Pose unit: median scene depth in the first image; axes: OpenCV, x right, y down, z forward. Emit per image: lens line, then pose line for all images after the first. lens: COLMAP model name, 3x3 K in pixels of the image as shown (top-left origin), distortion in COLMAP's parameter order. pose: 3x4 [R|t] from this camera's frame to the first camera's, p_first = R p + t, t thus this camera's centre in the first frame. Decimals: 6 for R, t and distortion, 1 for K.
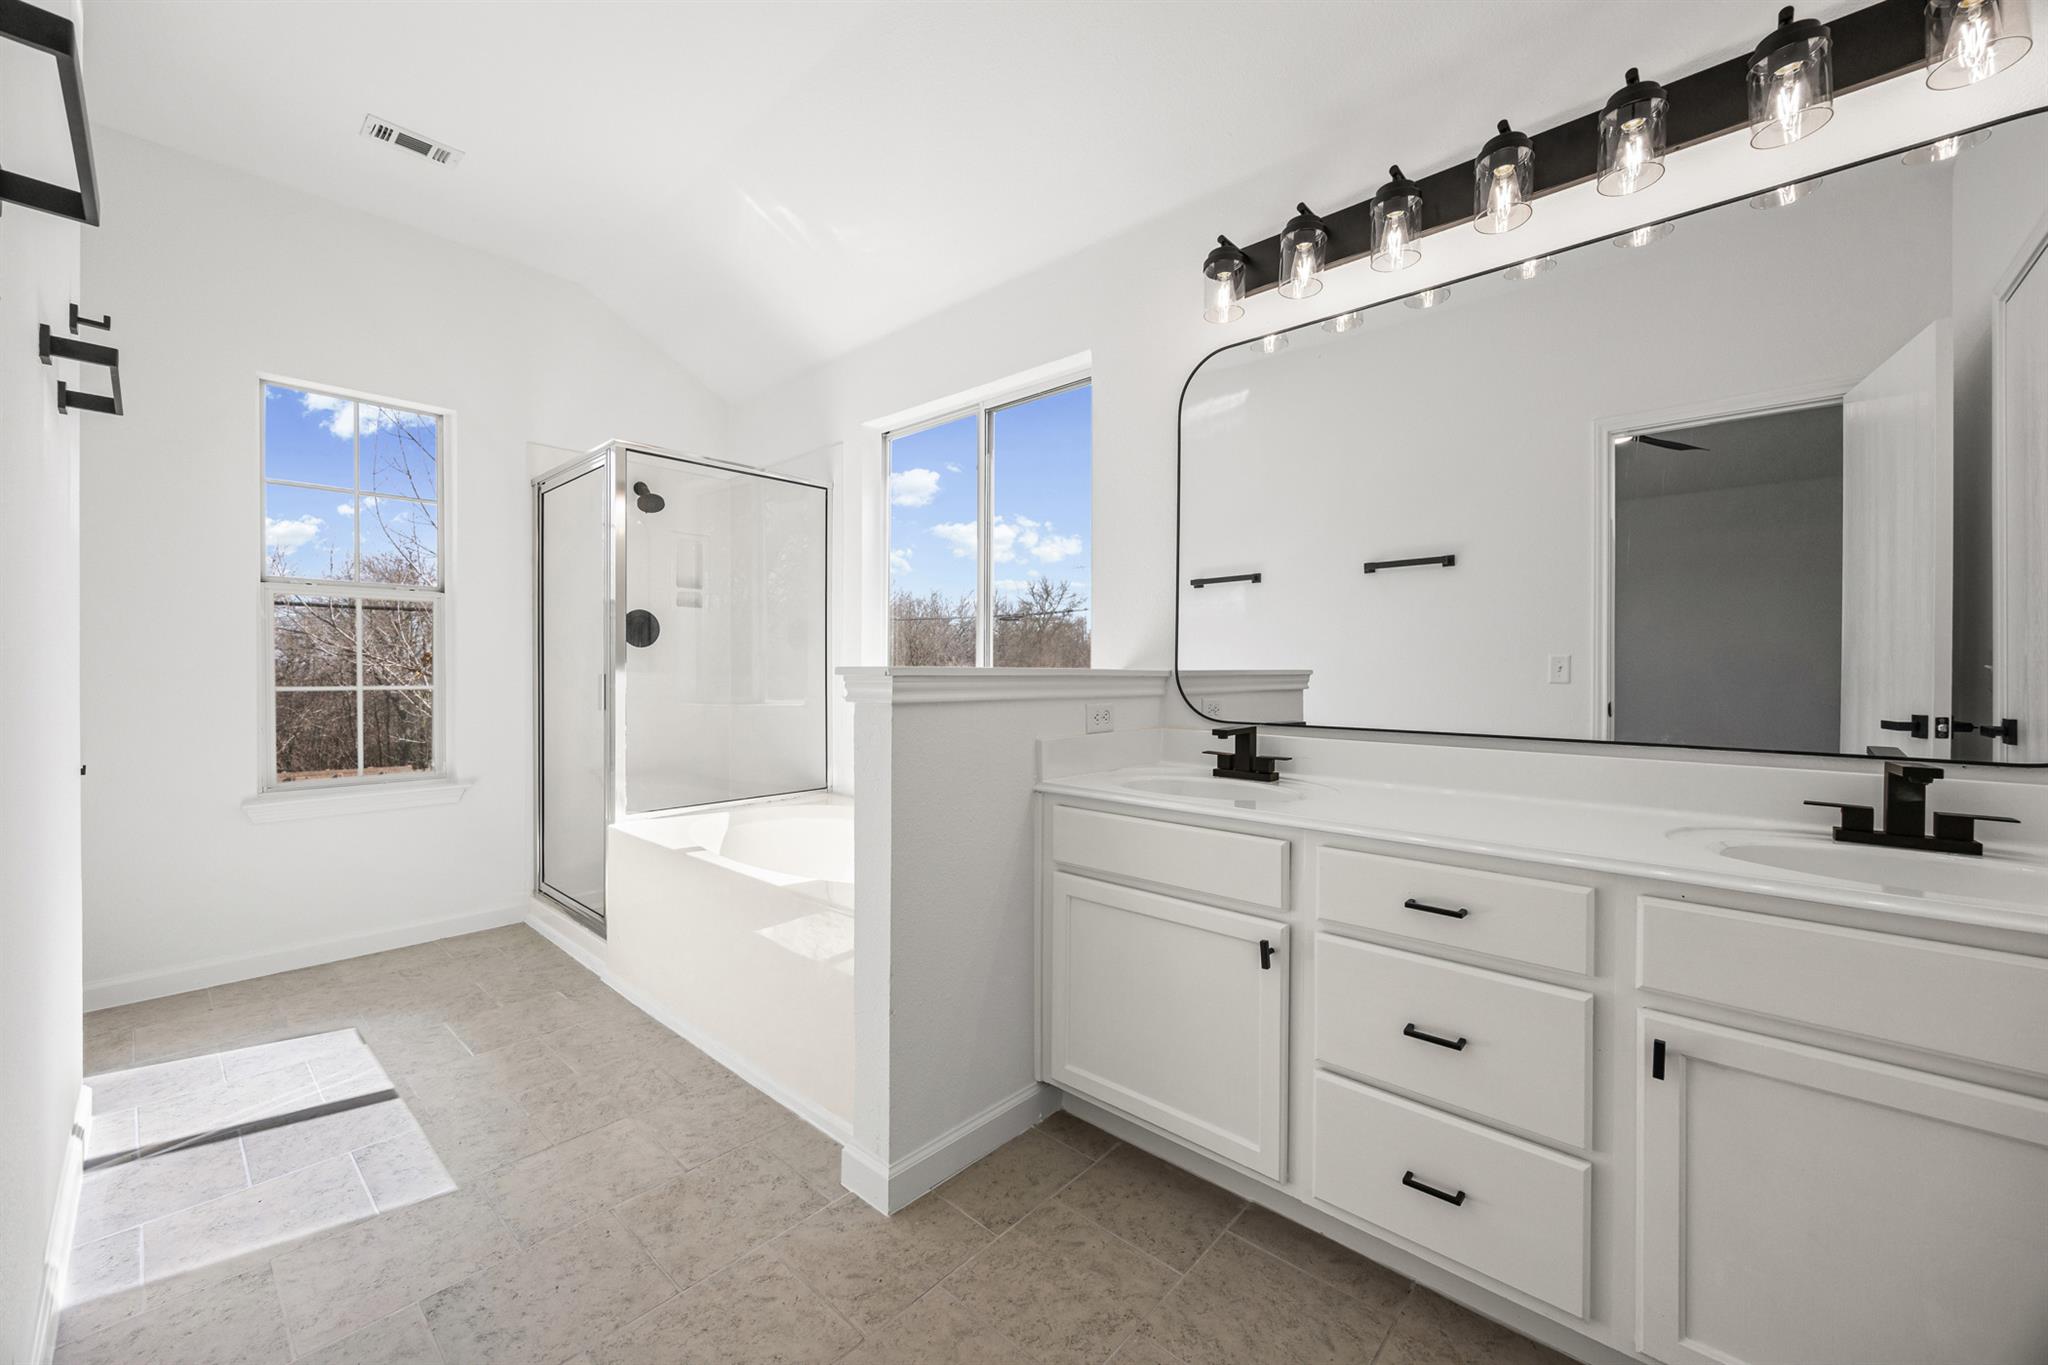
lens RADIAL K [[784.0, 0, 1015.8], [0, 784.0, 678.8], [0, 0, 1]] dist [-0.004224, 0.000244]
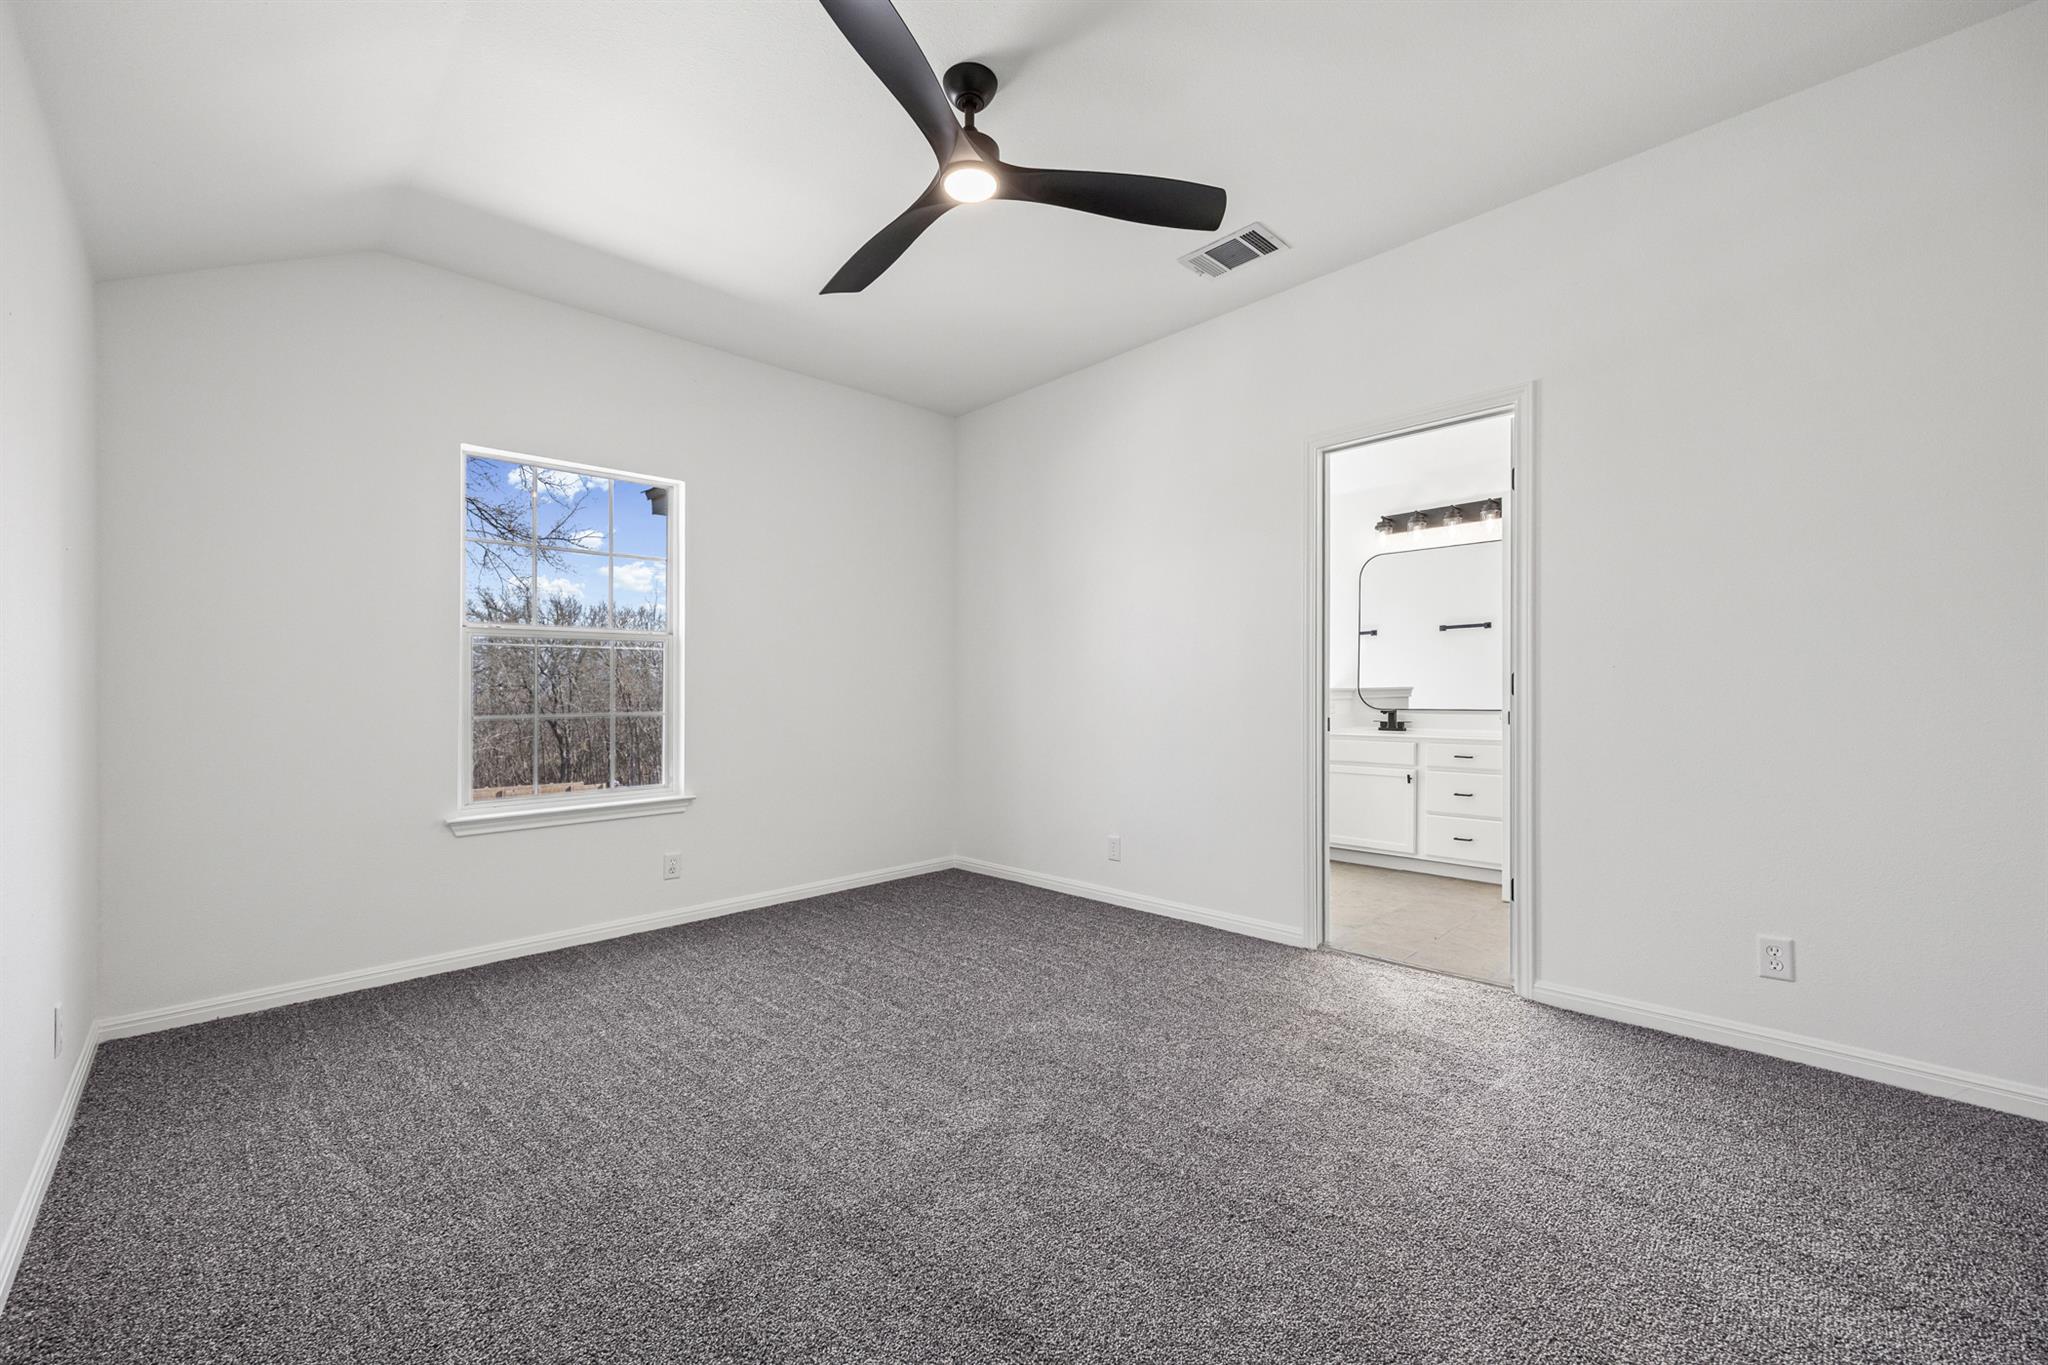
lens RADIAL K [[784.0, 0, 1015.8], [0, 784.0, 678.8], [0, 0, 1]] dist [-0.004224, 0.000244]
pose [[0.996253, -0.019546, -0.084244, -0.559894], [0.017297, 0.999476, -0.027343, 0.006016], [0.084734, 0.025784, 0.996070, -1.298033]]
